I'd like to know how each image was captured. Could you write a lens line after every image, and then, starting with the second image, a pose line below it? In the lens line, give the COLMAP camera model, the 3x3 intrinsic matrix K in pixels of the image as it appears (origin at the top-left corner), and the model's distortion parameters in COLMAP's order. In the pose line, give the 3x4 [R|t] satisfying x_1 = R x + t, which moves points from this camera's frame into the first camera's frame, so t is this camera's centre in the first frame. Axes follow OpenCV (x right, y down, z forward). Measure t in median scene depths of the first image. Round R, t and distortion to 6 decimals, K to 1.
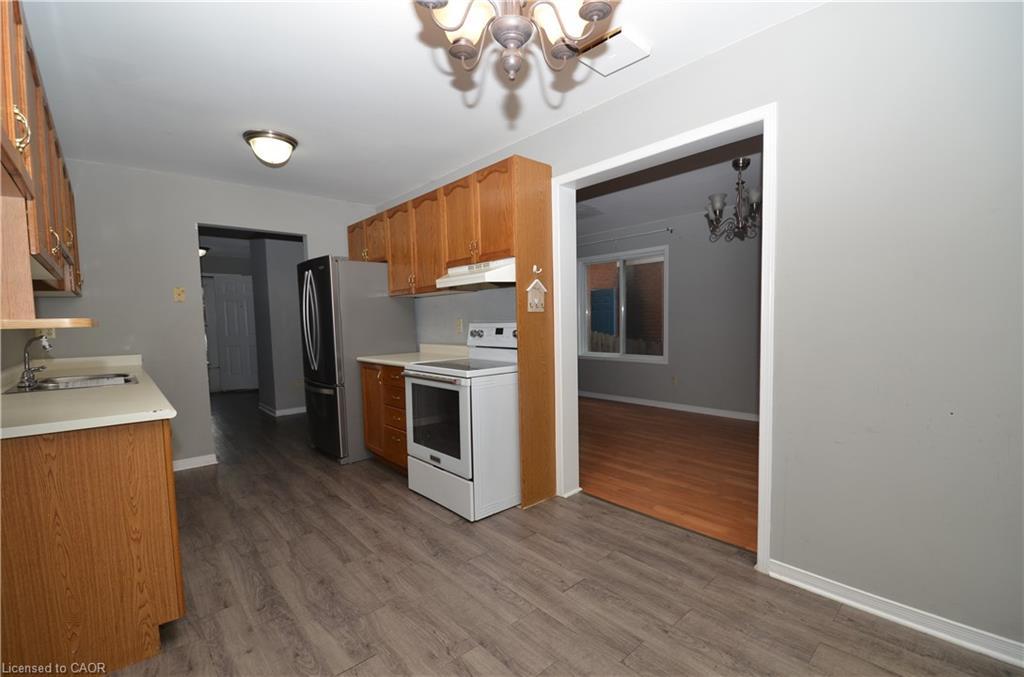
lens RADIAL K [[446.9, 0, 518.4], [0, 446.9, 351.5], [0, 0, 1]] dist [0.003692, -0.016403]
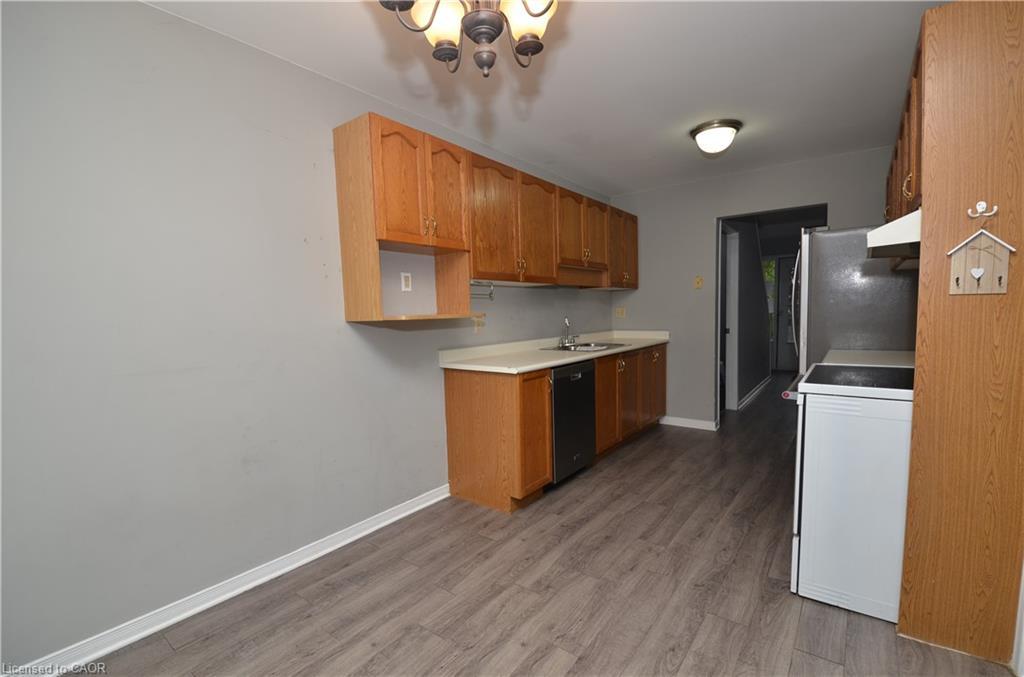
lens RADIAL K [[446.9, 0, 515.3], [0, 446.9, 352.2], [0, 0, 1]] dist [0.003692, -0.016403]
pose [[0.182032, 0.103359, -0.977845, 0.456919], [-0.045490, 0.994280, 0.096628, -0.048322], [0.982240, 0.026892, 0.185693, 0.406786]]
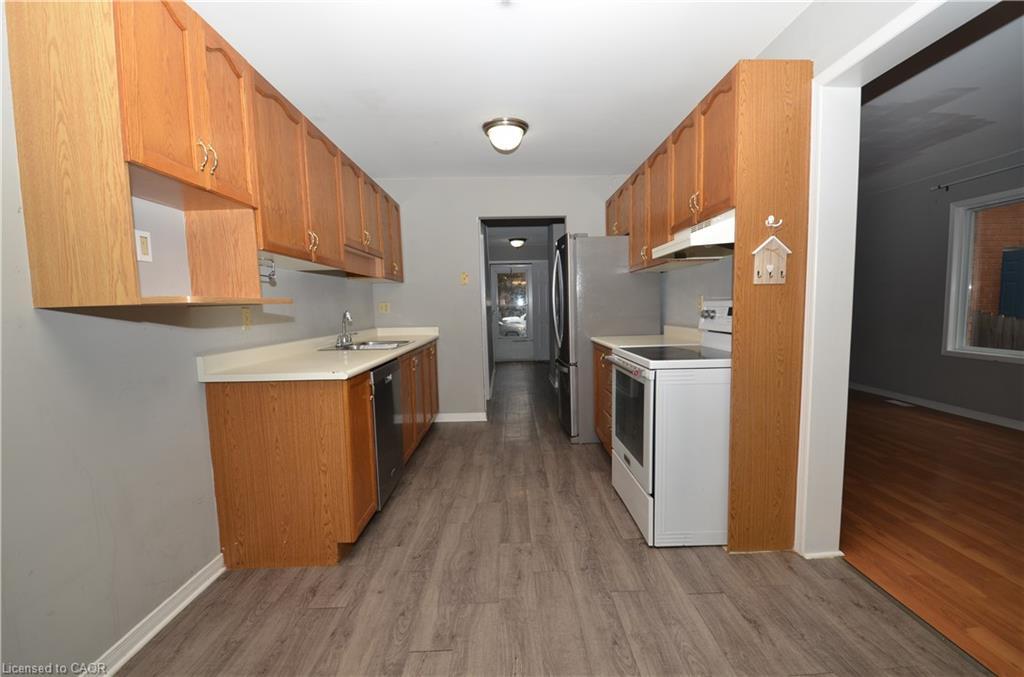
lens RADIAL K [[446.9, 0, 516.2], [0, 446.9, 351.7], [0, 0, 1]] dist [0.003692, -0.016403]
pose [[0.752990, 0.069354, -0.654367, 0.212806], [-0.039311, 0.997395, 0.060474, -0.010388], [0.656857, -0.019813, 0.753755, 0.227304]]
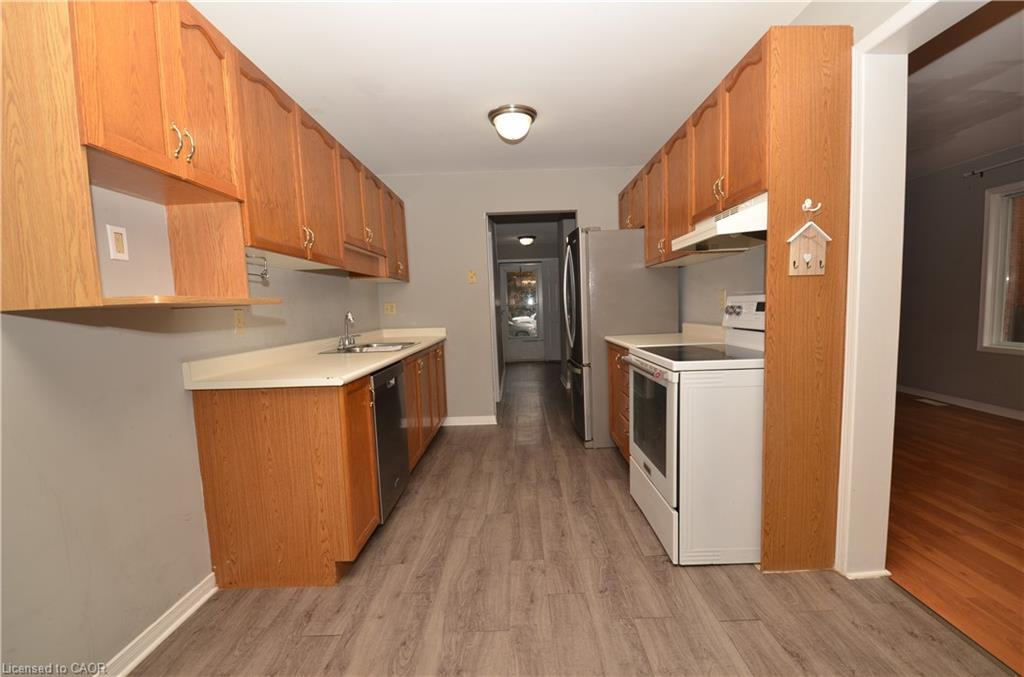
lens RADIAL K [[446.9, 0, 515.6], [0, 446.9, 352.8], [0, 0, 1]] dist [0.003692, -0.016403]
pose [[0.737313, 0.063361, -0.672573, 0.172430], [-0.027266, 0.997572, 0.064088, -0.009566], [0.675000, -0.028914, 0.737251, 0.274978]]
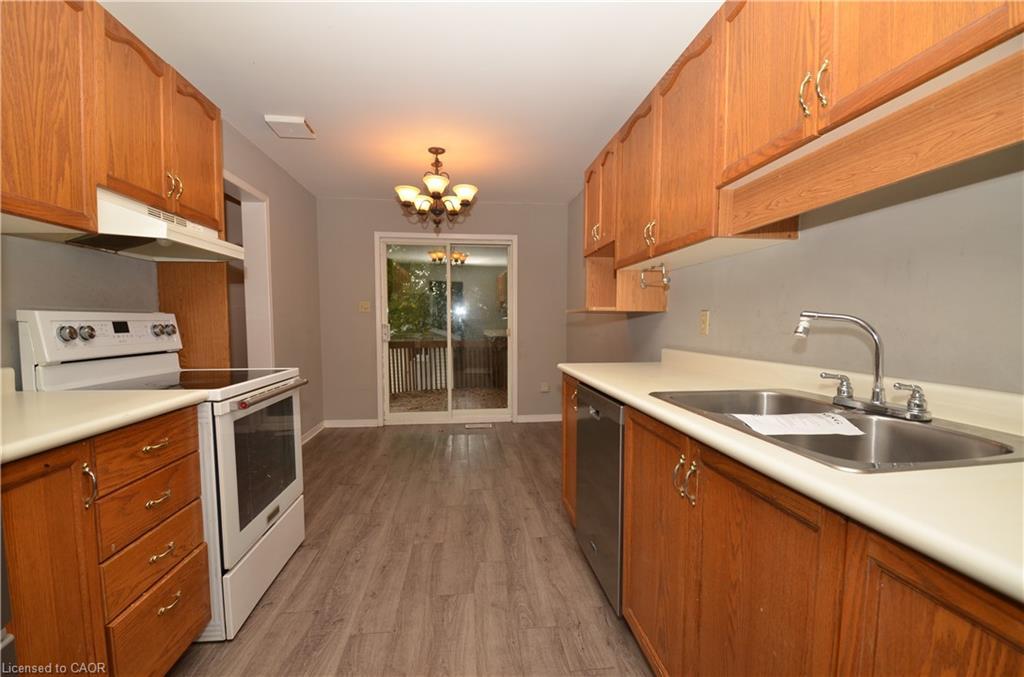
lens RADIAL K [[446.9, 0, 516.9], [0, 446.9, 350.8], [0, 0, 1]] dist [0.003692, -0.016403]
pose [[-0.814645, -0.016438, 0.579726, -0.915180], [0.058426, 0.992187, 0.110236, -0.056724], [-0.577009, 0.123674, -0.807320, 1.371952]]
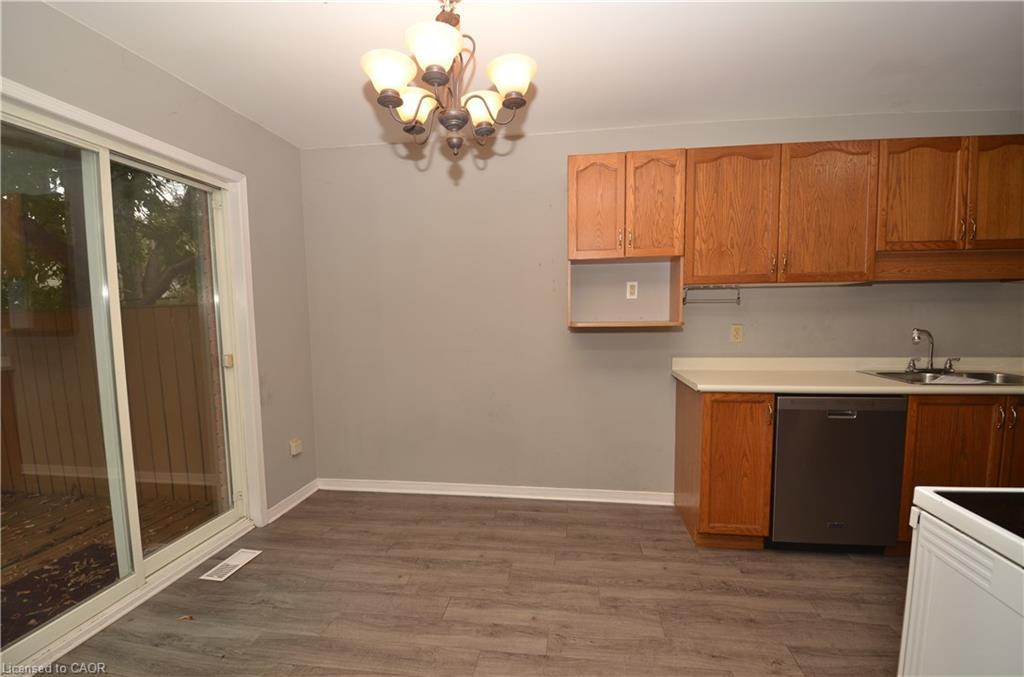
lens RADIAL K [[446.9, 0, 511.9], [0, 446.9, 351.6], [0, 0, 1]] dist [0.003692, -0.016403]
pose [[-0.769709, 0.084599, -0.632765, 0.337183], [-0.015704, 0.988372, 0.151245, -0.107724], [0.638202, 0.126352, -0.759430, 0.988911]]
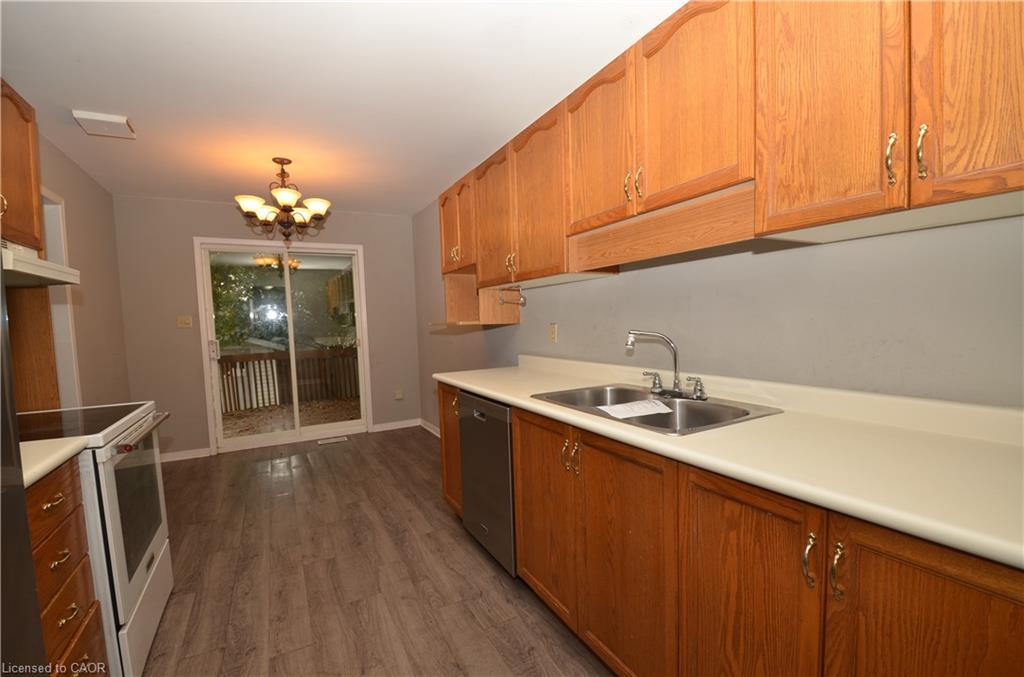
lens RADIAL K [[446.9, 0, 516.0], [0, 446.9, 348.7], [0, 0, 1]] dist [0.003692, -0.016403]
pose [[-0.970012, 0.036275, 0.240336, -0.881292], [0.069206, 0.989092, 0.130033, -0.100289], [-0.232998, 0.142766, -0.961941, 1.508780]]
